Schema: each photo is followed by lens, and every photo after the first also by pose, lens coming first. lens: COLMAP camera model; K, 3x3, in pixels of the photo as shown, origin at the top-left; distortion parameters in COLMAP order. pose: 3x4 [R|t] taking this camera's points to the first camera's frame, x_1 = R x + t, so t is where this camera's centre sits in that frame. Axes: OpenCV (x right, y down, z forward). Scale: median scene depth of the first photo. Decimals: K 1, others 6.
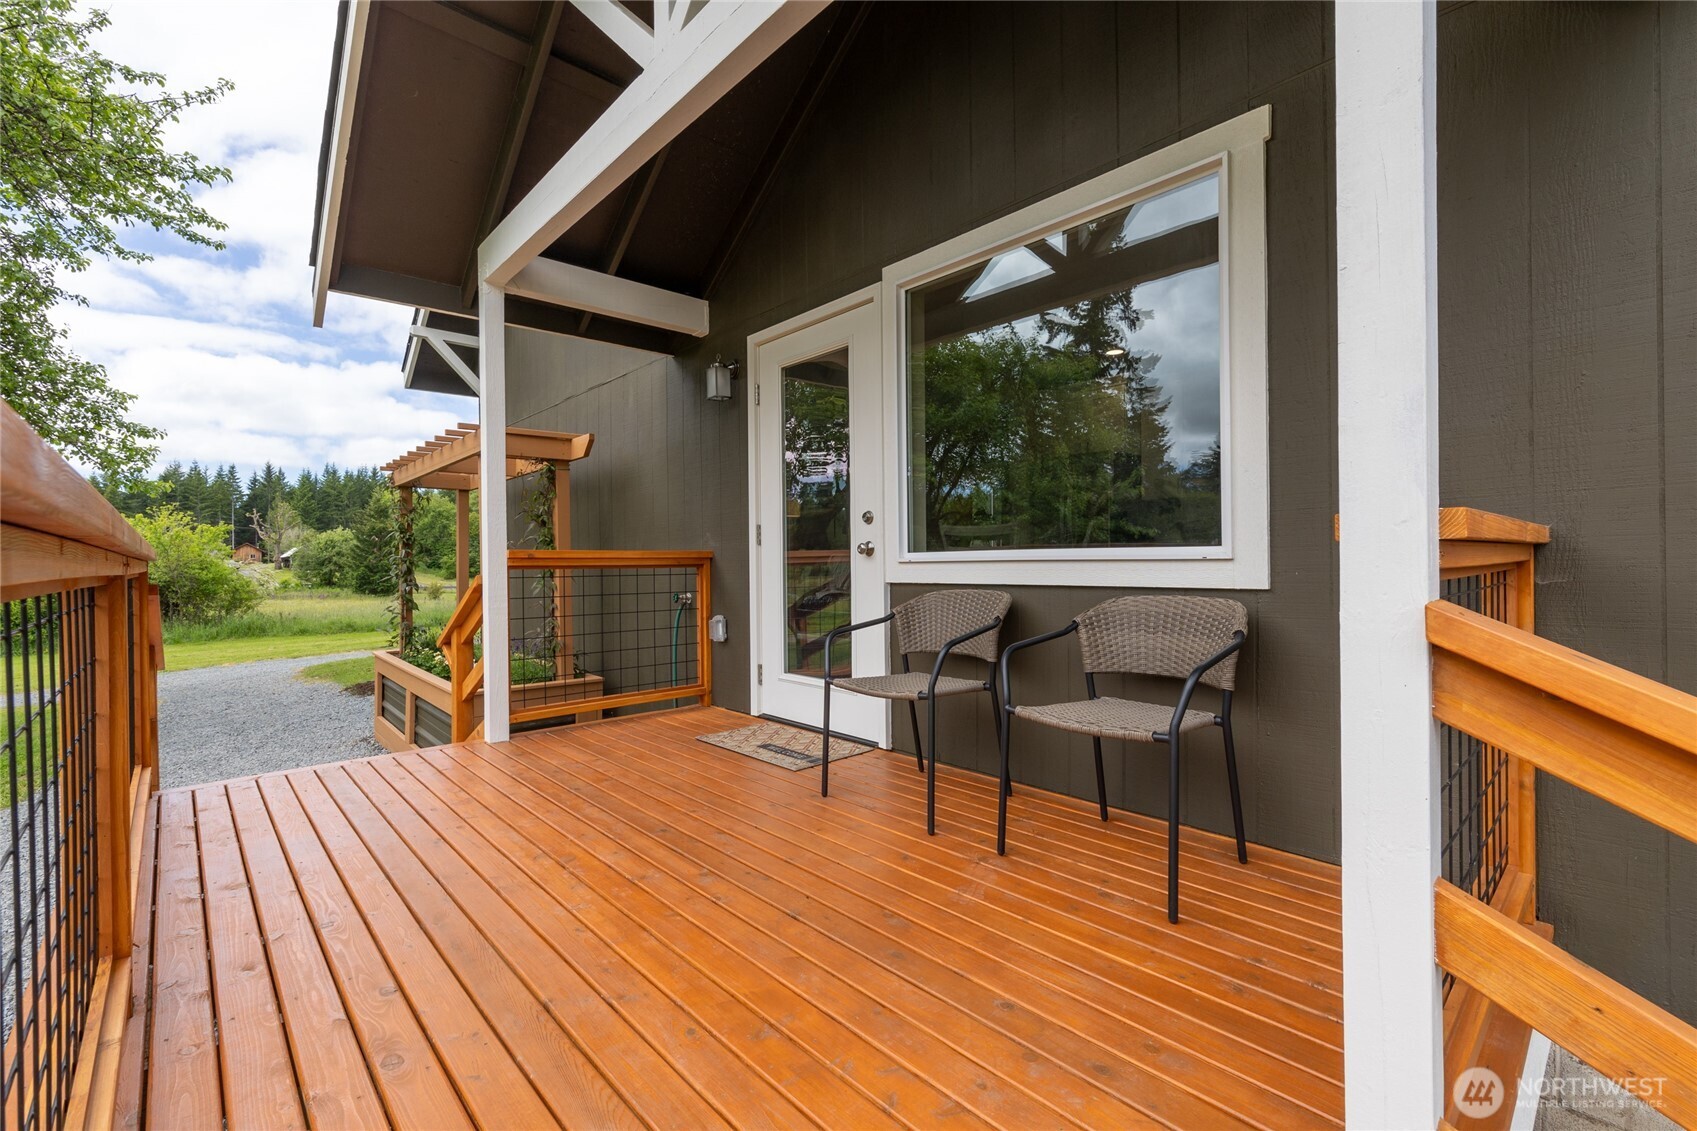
lens RADIAL K [[716.3, 0, 848.5], [0, 716.3, 565.5], [0, 0, 1]] dist [-0.002045, 0.000072]
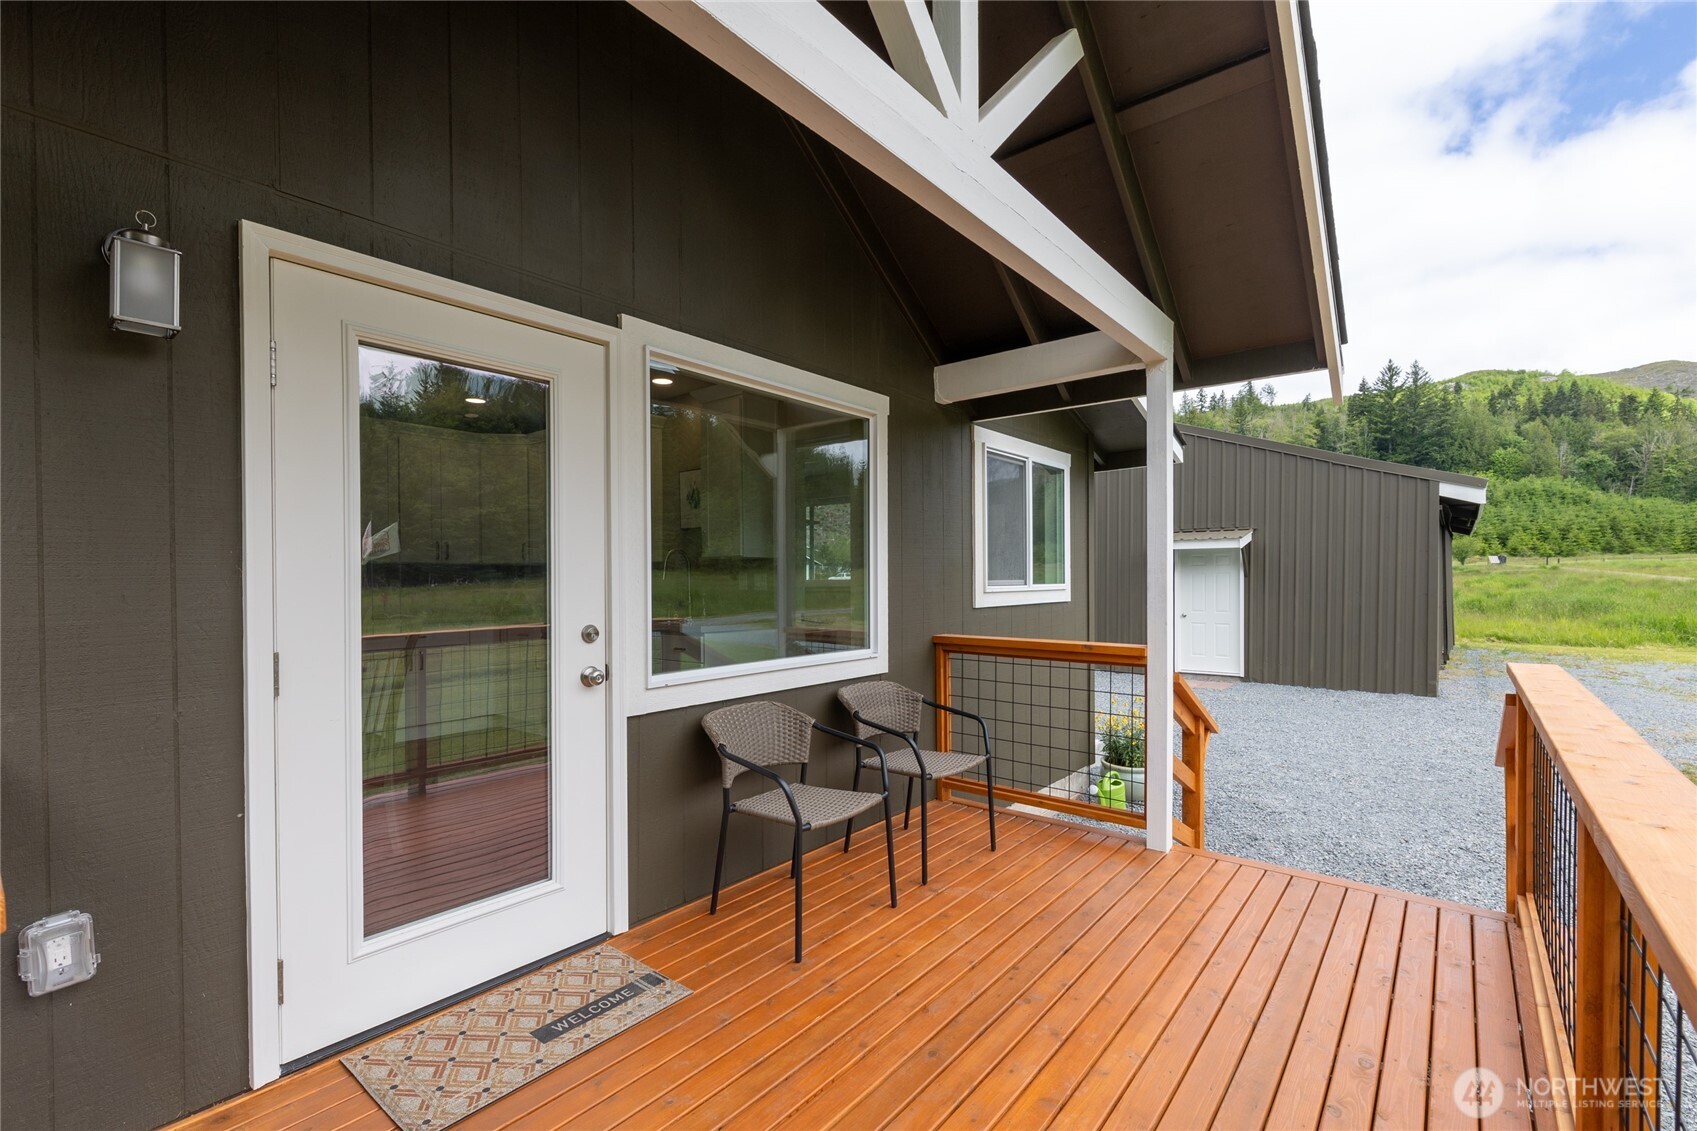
lens RADIAL K [[734.6, 0, 845.0], [0, 734.6, 589.1], [0, 0, 1]] dist [-0.002442, -0.000226]
pose [[-0.118569, -0.005168, 0.992932, -0.779662], [0.014881, 0.999865, 0.006981, -0.119312], [-0.992834, 0.015603, -0.118477, 0.866301]]
